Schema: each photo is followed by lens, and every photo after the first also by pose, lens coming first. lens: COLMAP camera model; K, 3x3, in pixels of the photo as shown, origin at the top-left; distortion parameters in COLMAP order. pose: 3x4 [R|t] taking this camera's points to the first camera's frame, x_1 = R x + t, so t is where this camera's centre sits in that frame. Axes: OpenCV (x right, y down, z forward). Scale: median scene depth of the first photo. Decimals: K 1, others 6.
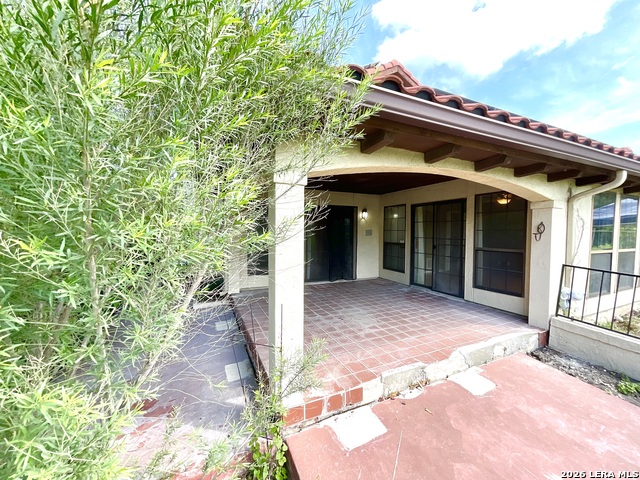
lens RADIAL K [[259.2, 0, 320.0], [0, 259.2, 240.0], [0, 0, 1]] dist [-0.000053, 0.000339]
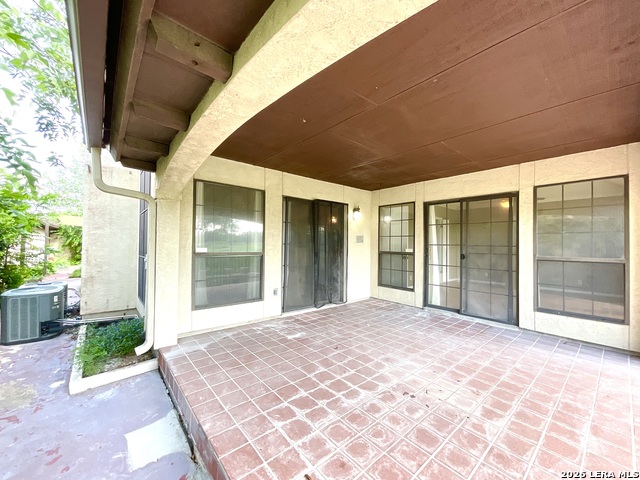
lens RADIAL K [[259.2, 0, 320.0], [0, 259.2, 240.0], [0, 0, 1]] dist [-0.000053, 0.000339]
pose [[0.961842, 0.007128, 0.273511, -0.155537], [0.005228, 0.998999, -0.044419, 0.008554], [-0.273554, 0.044154, 0.960843, 0.347445]]
